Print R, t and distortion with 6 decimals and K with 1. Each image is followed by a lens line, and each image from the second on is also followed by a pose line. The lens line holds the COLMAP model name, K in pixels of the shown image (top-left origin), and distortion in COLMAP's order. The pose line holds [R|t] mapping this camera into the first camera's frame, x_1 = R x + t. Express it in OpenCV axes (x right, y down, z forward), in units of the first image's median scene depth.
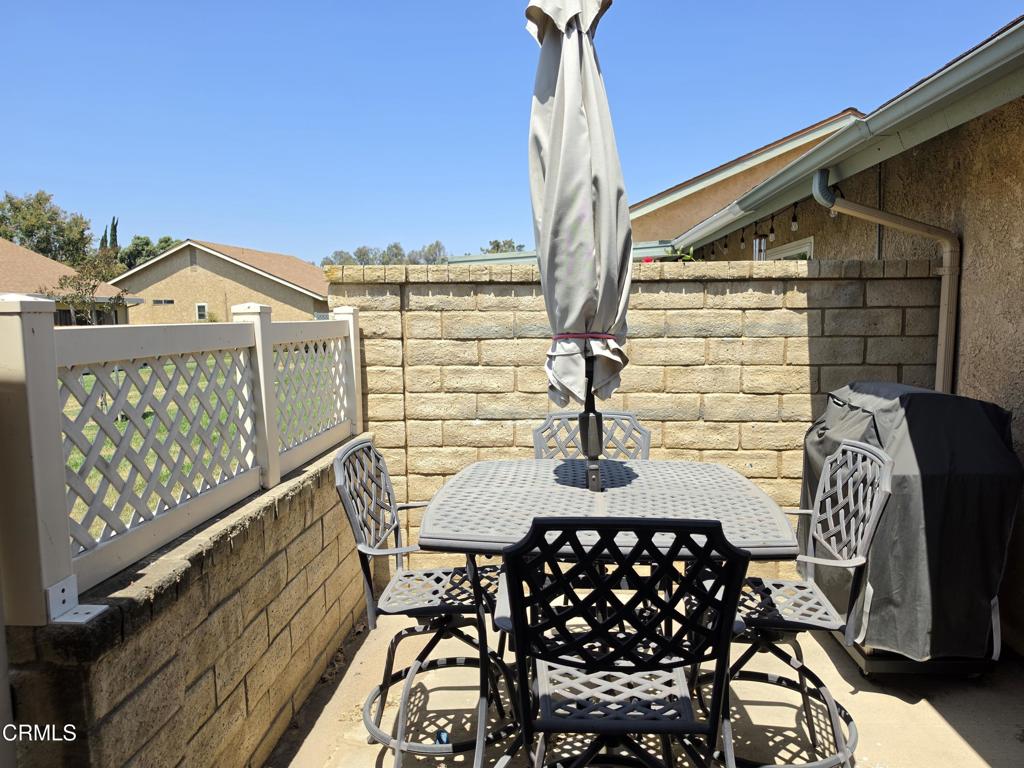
lens RADIAL K [[716.1, 0, 512.0], [0, 716.1, 384.0], [0, 0, 1]] dist [0.066867, -0.099889]
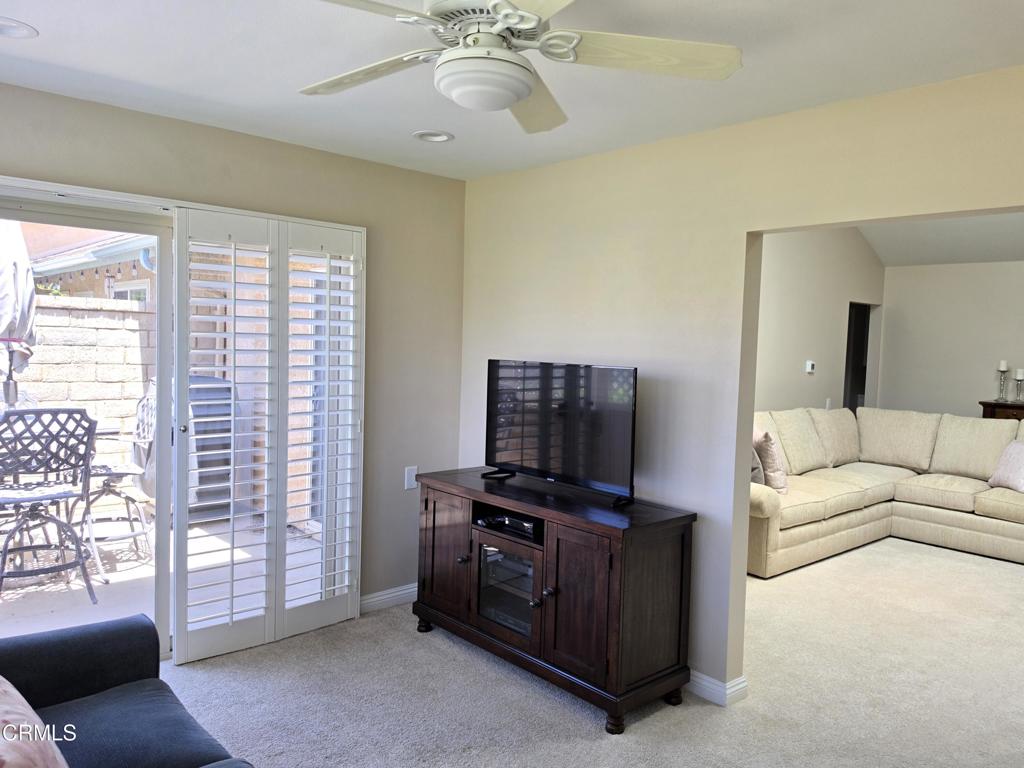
lens RADIAL K [[762.5, 0, 497.9], [0, 762.5, 374.2], [0, 0, 1]] dist [0.079531, -0.119885]
pose [[0.708945, 0.000171, 0.705264, -0.420773], [0.030378, 0.999064, -0.030779, 0.126060], [-0.704610, 0.043245, 0.708276, -1.372827]]
